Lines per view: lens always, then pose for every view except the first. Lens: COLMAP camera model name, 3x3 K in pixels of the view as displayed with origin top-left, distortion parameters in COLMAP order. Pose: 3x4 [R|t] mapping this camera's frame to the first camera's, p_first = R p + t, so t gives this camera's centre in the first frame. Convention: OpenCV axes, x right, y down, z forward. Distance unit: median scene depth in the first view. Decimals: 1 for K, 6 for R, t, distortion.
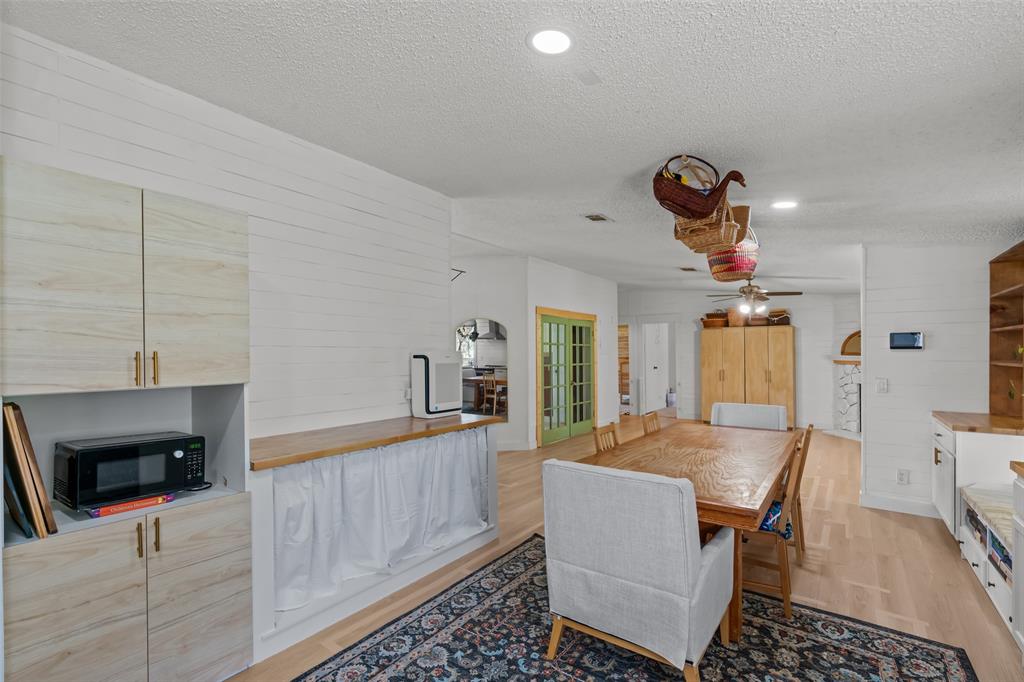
lens RADIAL K [[466.5, 0, 510.9], [0, 466.5, 349.2], [0, 0, 1]] dist [-0.000540, -0.000164]
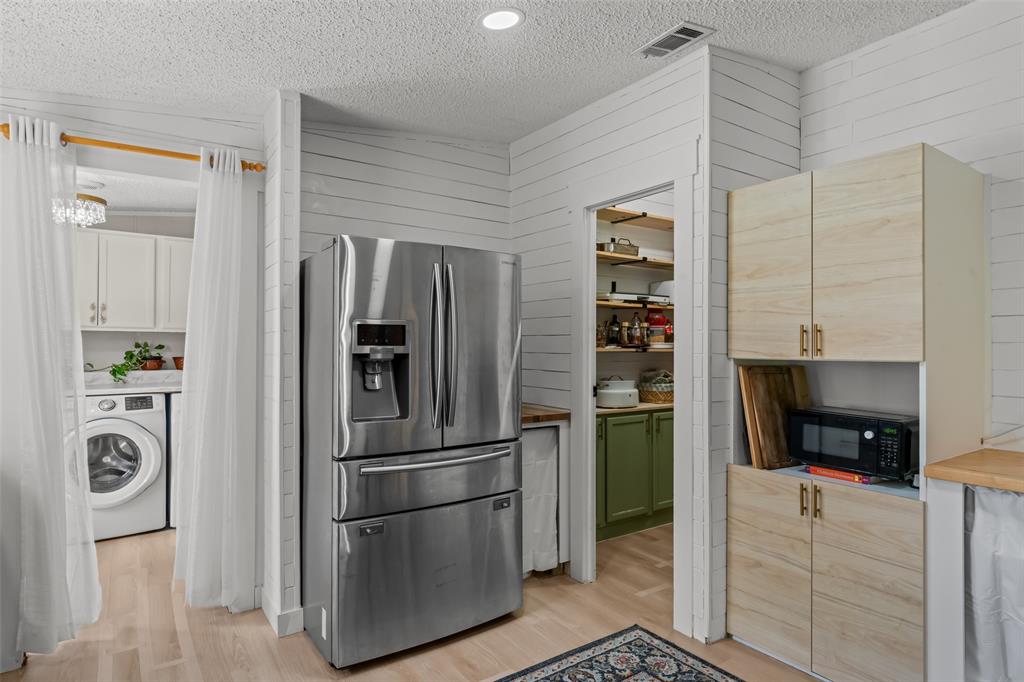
lens RADIAL K [[564.1, 0, 511.4], [0, 564.1, 339.1], [0, 0, 1]] dist [0.002790, -0.002263]
pose [[-0.319417, -0.014968, -0.947496, 0.586349], [0.002044, 0.999862, -0.016485, 0.052407], [0.947612, -0.007202, -0.319342, 0.692924]]
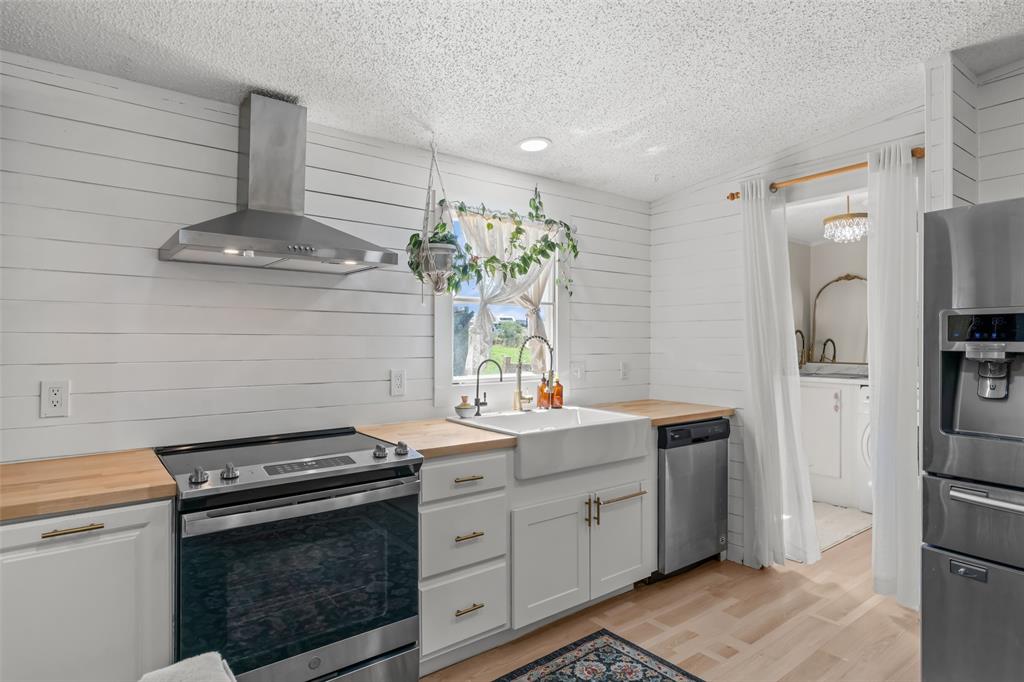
lens RADIAL K [[564.1, 0, 504.2], [0, 564.1, 336.4], [0, 0, 1]] dist [0.002790, -0.002263]
pose [[-0.958899, -0.000899, 0.283747, 0.048250], [-0.004832, 0.999902, -0.013161, 0.053499], [-0.283708, -0.013991, -0.958809, 1.153488]]
